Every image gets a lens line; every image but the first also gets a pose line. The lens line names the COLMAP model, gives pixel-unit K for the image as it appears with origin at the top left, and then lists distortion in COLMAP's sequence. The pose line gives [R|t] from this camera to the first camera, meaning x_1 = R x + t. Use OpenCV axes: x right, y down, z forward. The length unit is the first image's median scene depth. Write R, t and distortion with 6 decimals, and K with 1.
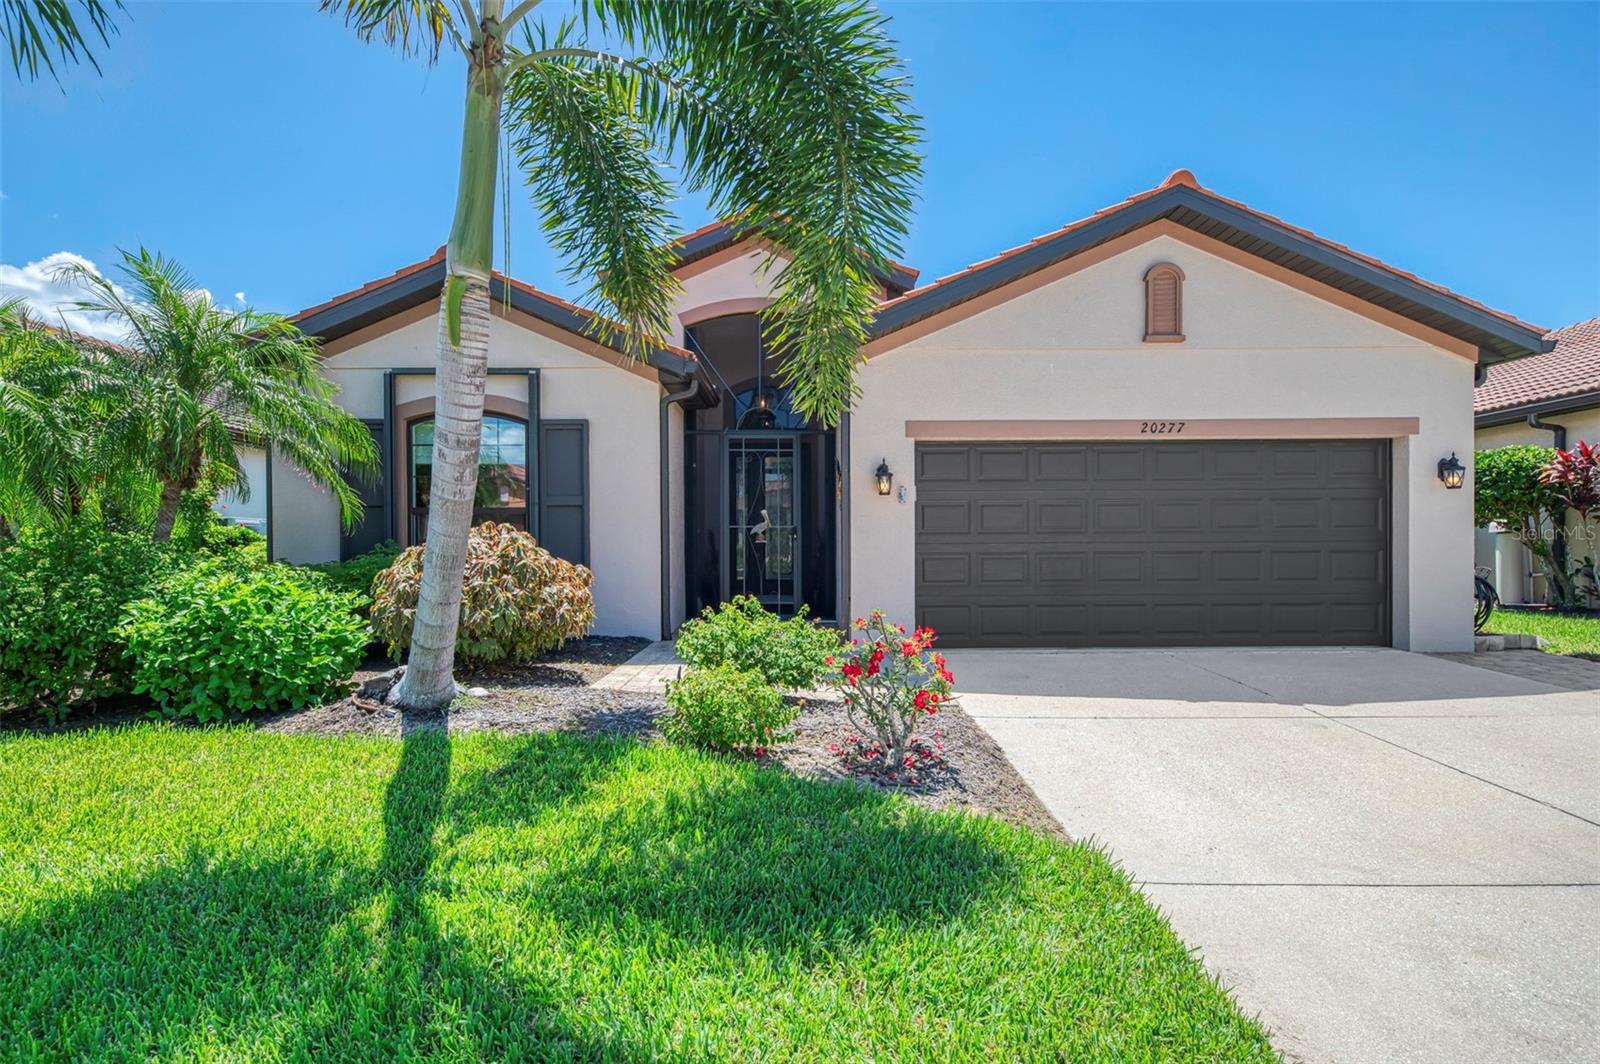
lens RADIAL K [[800.6, 0, 800.0], [0, 800.6, 532.0], [0, 0, 1]] dist [0.014733, -0.000377]
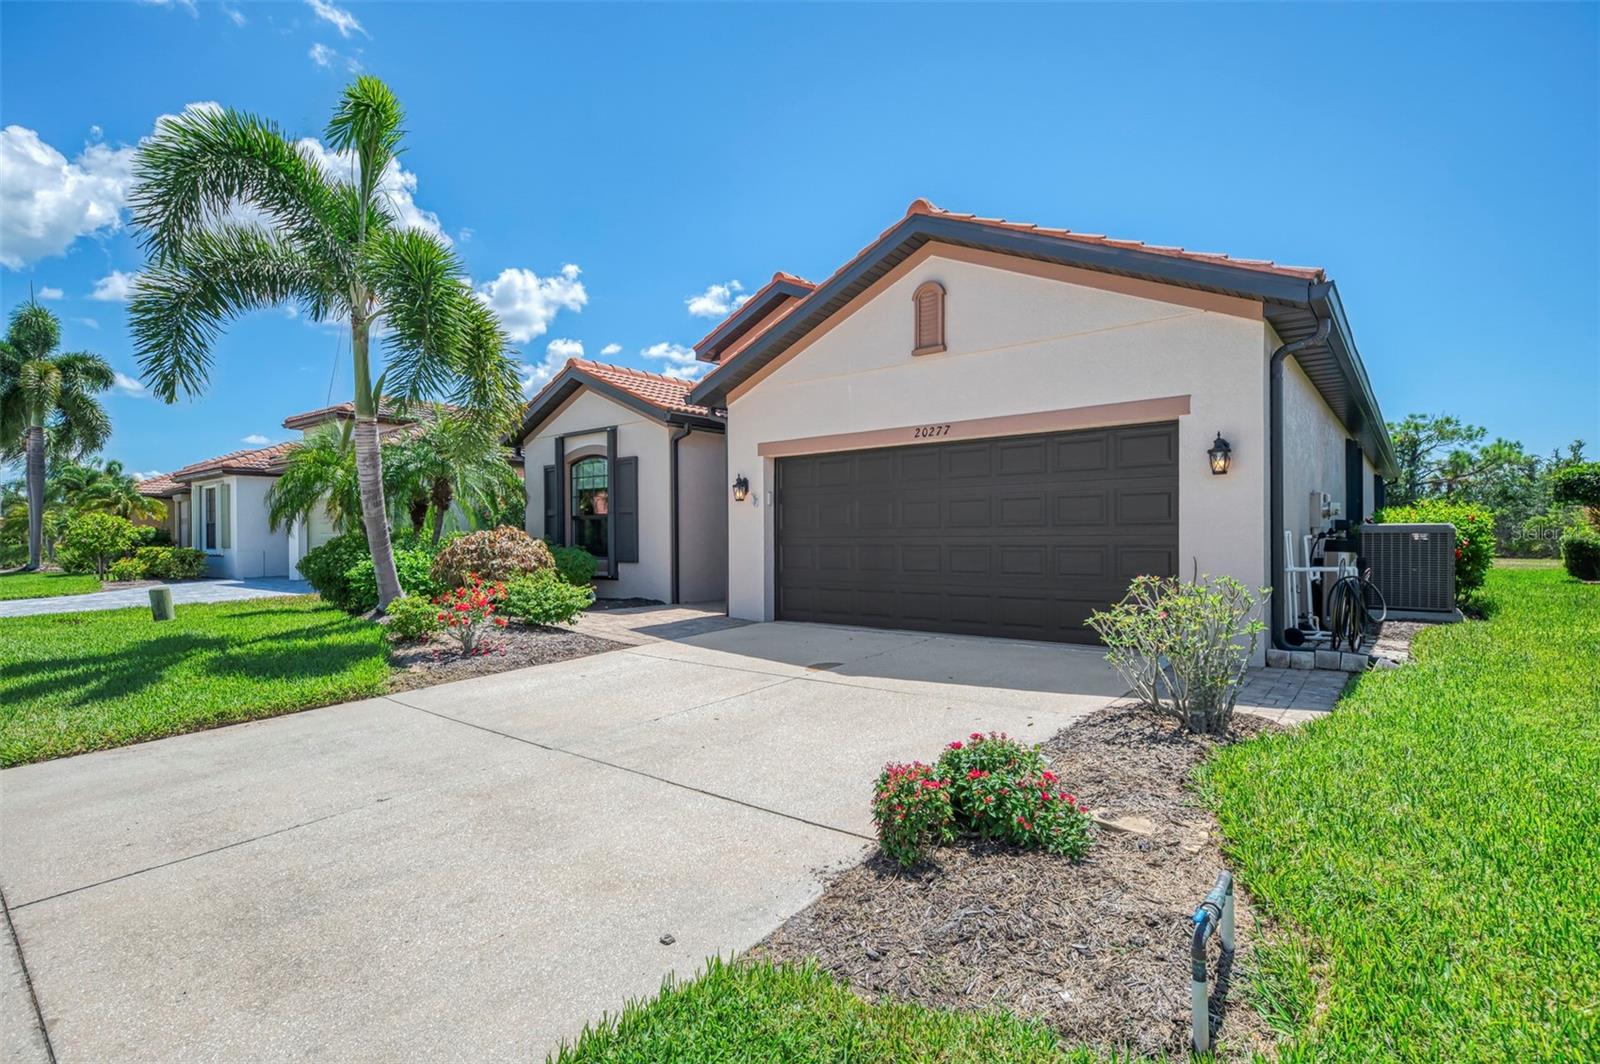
lens RADIAL K [[763.2, 0, 800.0], [0, 763.2, 532.0], [0, 0, 1]] dist [0.000671, 0.000150]
pose [[0.767899, -0.002213, -0.640567, 0.979520], [0.007673, 0.999954, 0.005743, -0.000230], [0.640525, -0.009325, 0.767881, 0.085342]]
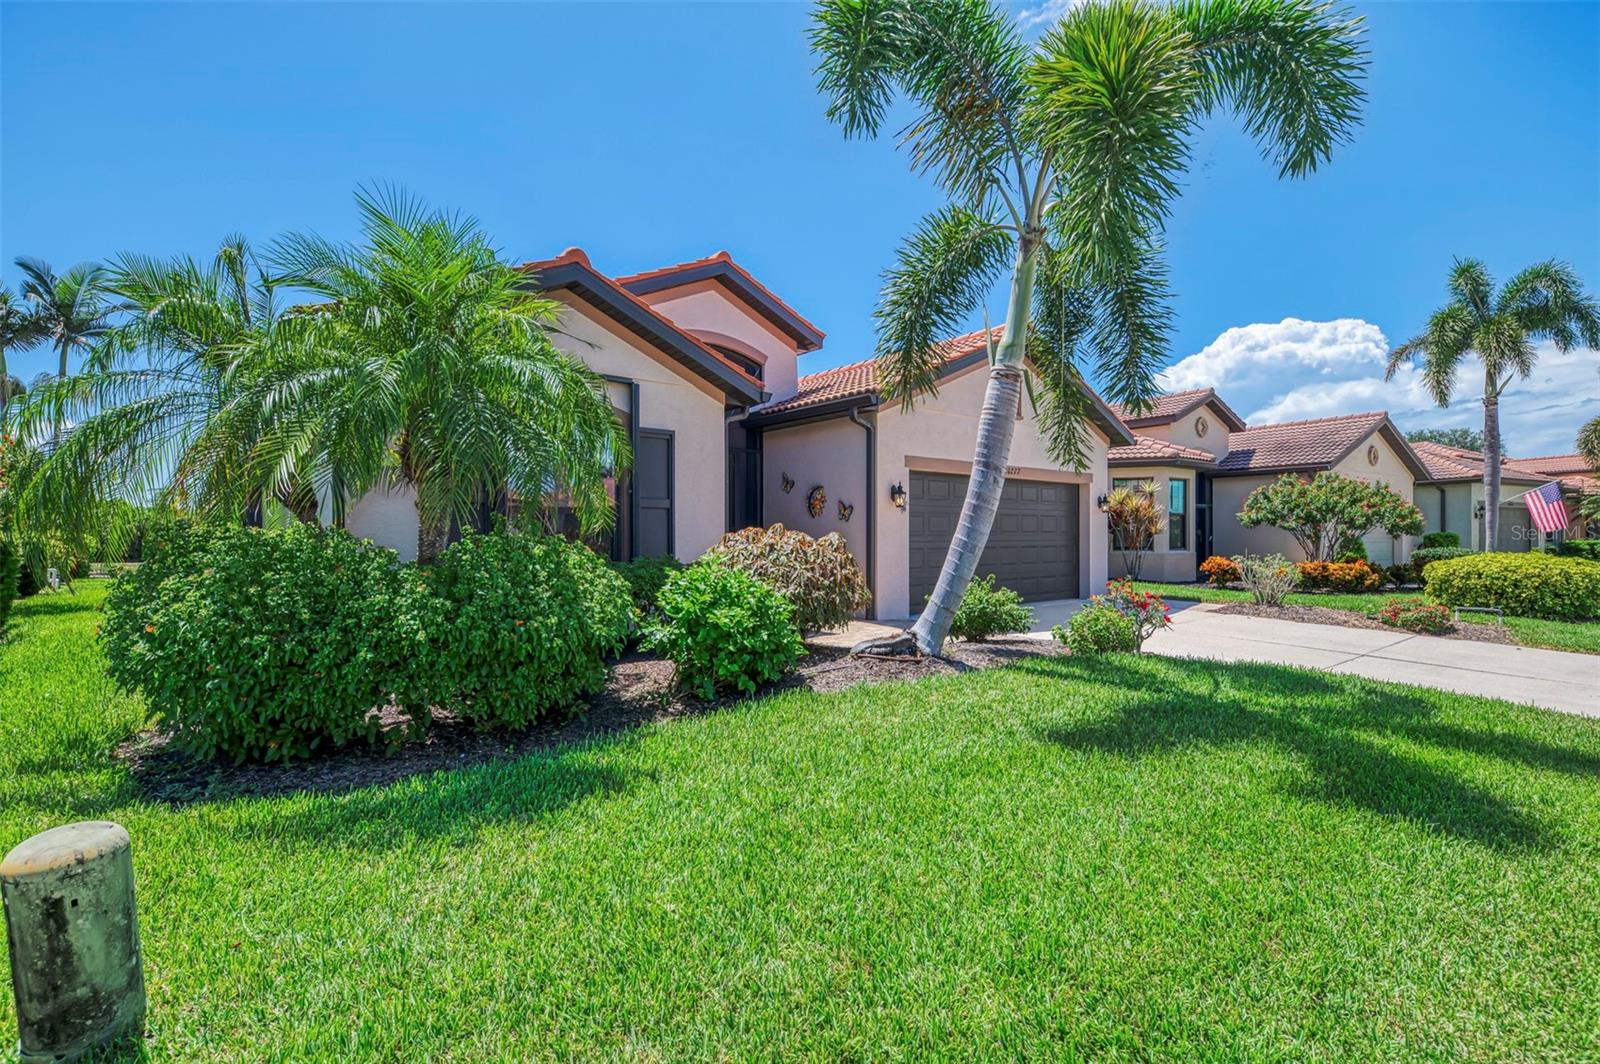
lens RADIAL K [[763.2, 0, 800.0], [0, 763.2, 532.0], [0, 0, 1]] dist [0.000671, 0.000150]
pose [[0.765666, 0.007948, 0.643189, -0.878151], [-0.007377, 0.999966, -0.003575, 0.003322], [-0.643196, -0.002008, 0.765699, 0.083011]]
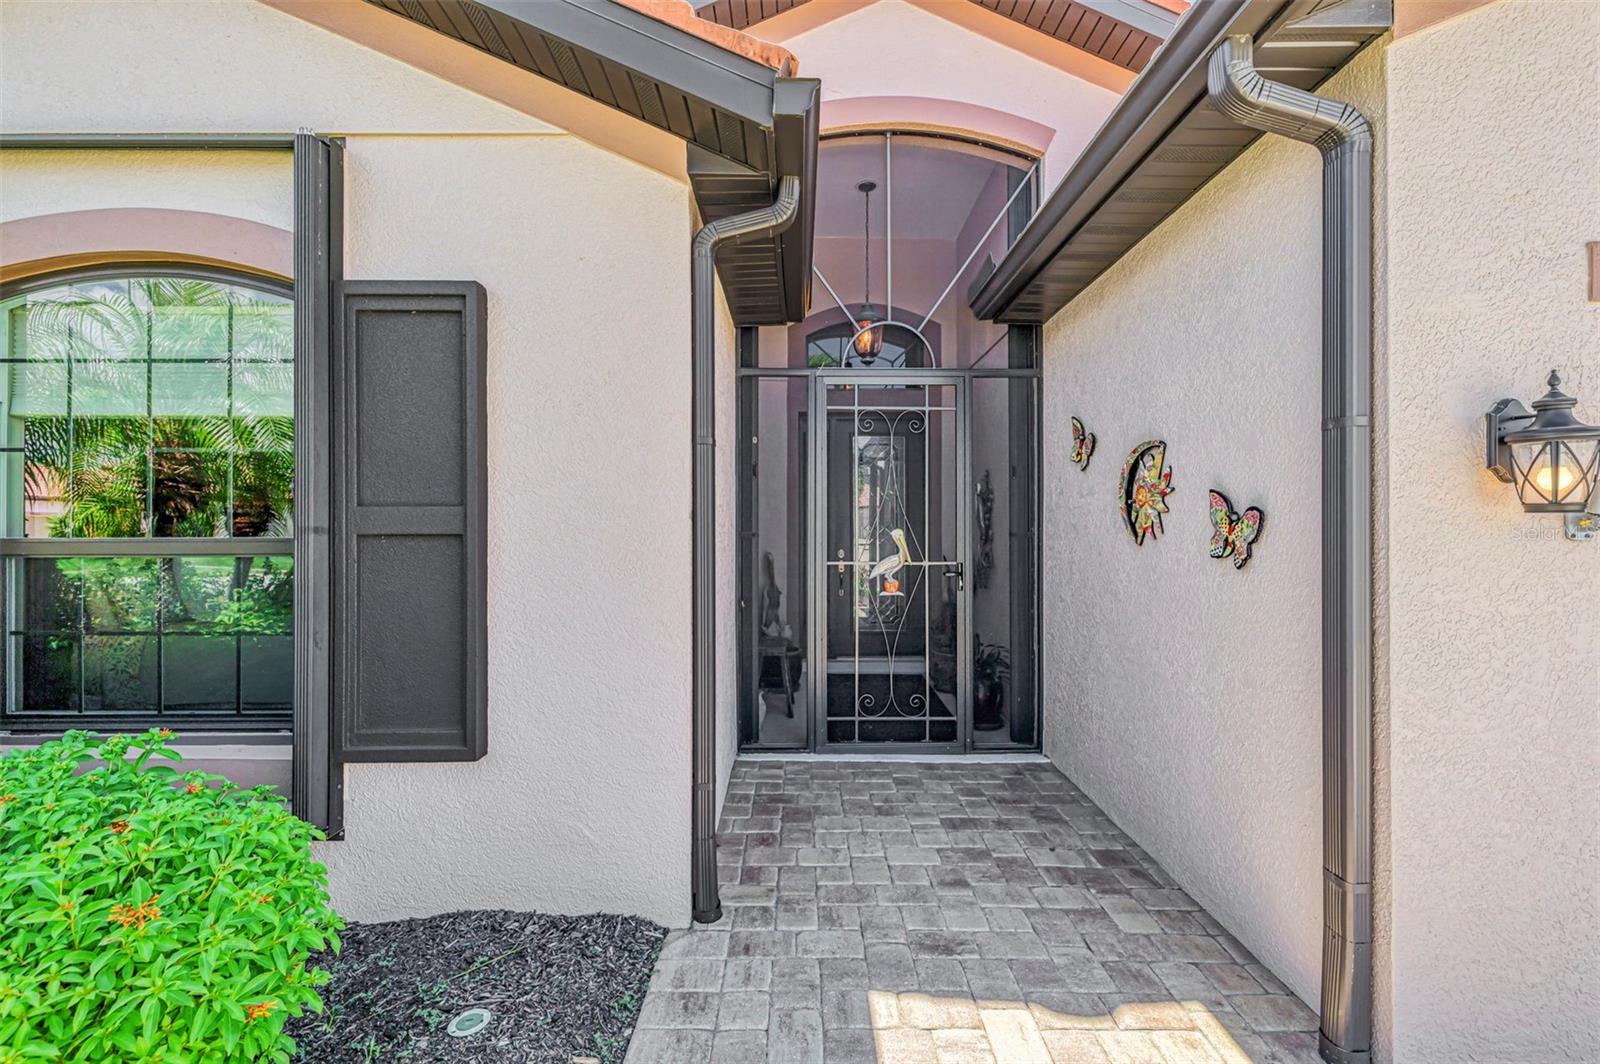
lens RADIAL K [[684.5, 0, 800.0], [0, 684.5, 532.0], [0, 0, 1]] dist [-0.000058, 0.000060]
pose [[0.999927, 0.004326, -0.011299, -0.132873], [-0.004182, 0.999910, 0.012712, -0.040800], [0.011352, -0.012664, 0.999855, 0.763292]]
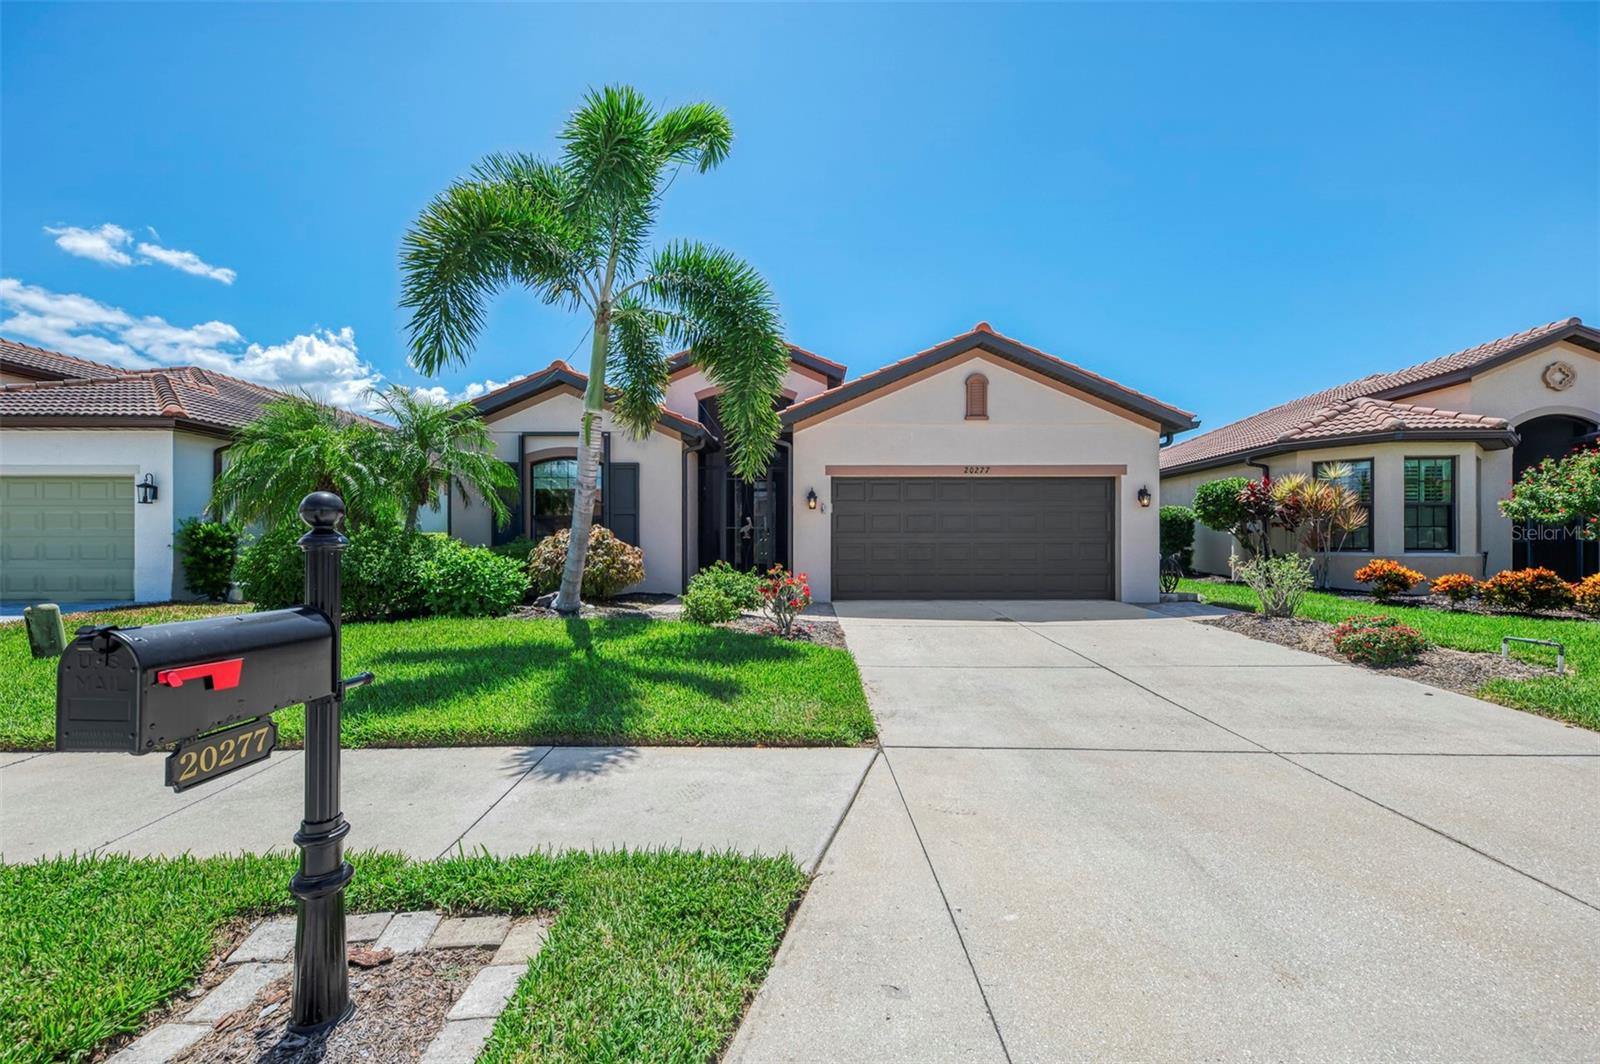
lens RADIAL K [[684.5, 0, 800.0], [0, 684.5, 532.0], [0, 0, 1]] dist [-0.000058, 0.000060]
pose [[0.999958, 0.004586, -0.007991, 0.089590], [-0.004617, 0.999982, -0.003841, 0.008724], [0.007973, 0.003878, 0.999961, -0.452509]]
